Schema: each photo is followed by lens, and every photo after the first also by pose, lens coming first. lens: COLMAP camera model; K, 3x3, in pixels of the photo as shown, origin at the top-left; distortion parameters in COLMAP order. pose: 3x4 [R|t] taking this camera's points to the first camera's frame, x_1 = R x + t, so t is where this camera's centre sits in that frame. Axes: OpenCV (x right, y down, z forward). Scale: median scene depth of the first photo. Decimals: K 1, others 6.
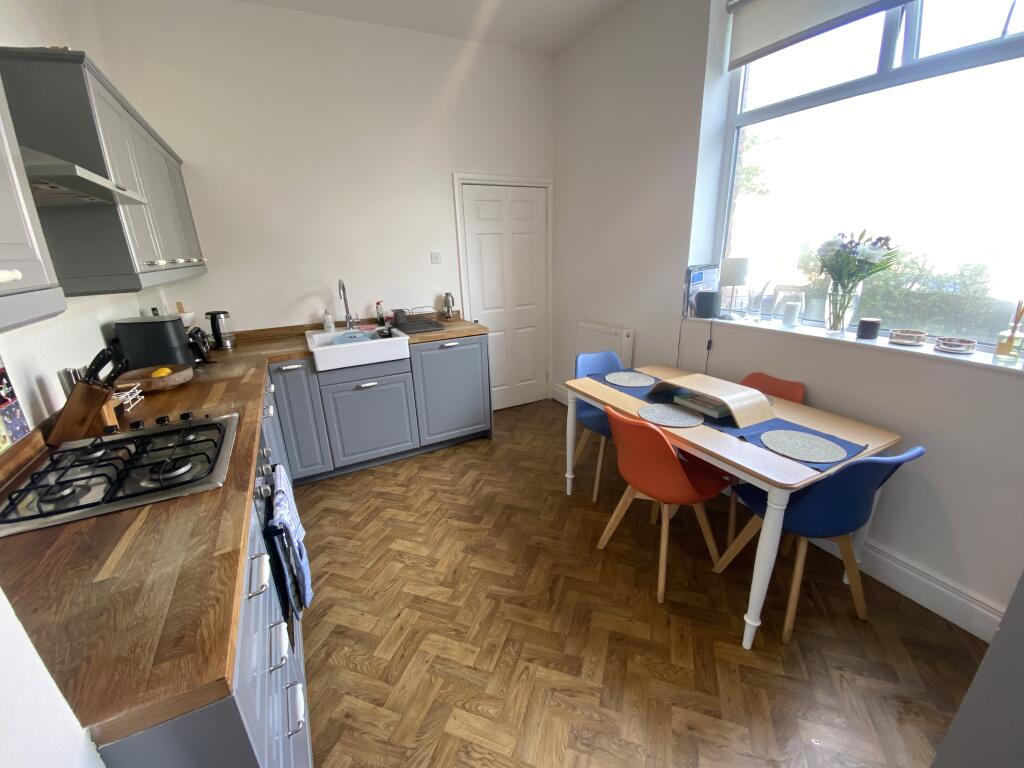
lens RADIAL K [[418.5, 0, 512.7], [0, 418.5, 384.7], [0, 0, 1]] dist [-0.003382, -0.008712]
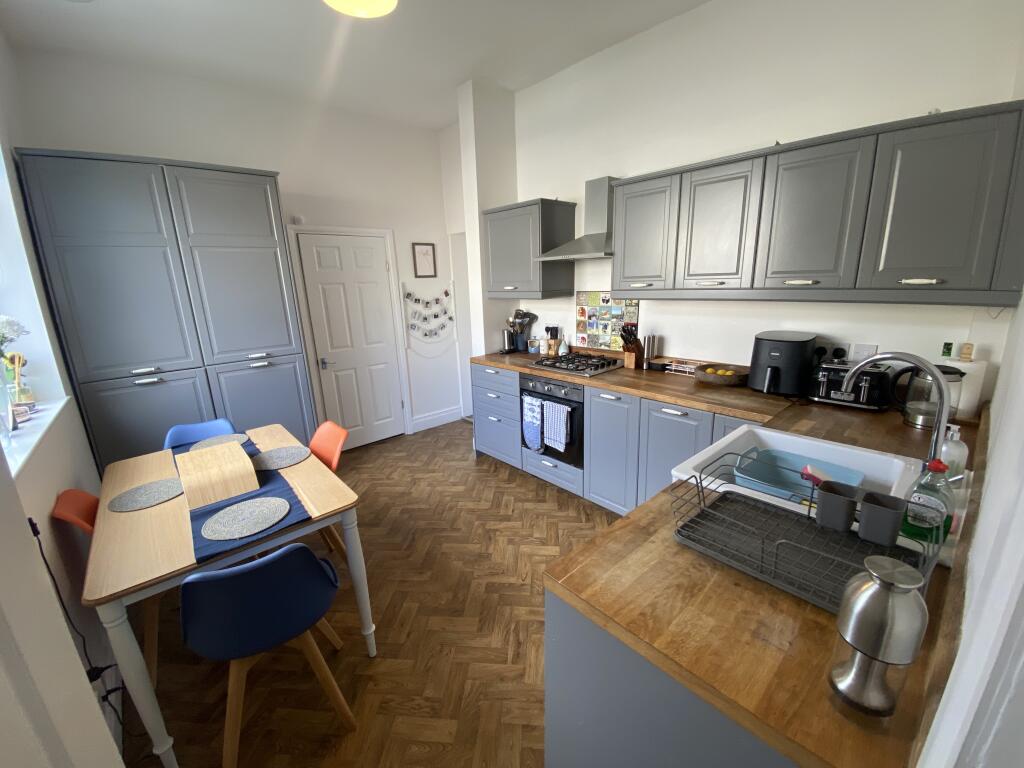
lens RADIAL K [[418.5, 0, 510.3], [0, 418.5, 388.5], [0, 0, 1]] dist [-0.003382, -0.008712]
pose [[-0.970313, 0.119867, -0.210058, 0.012273], [-0.011332, 0.845054, 0.534560, -0.576826], [0.241587, 0.521071, -0.818609, 1.717565]]
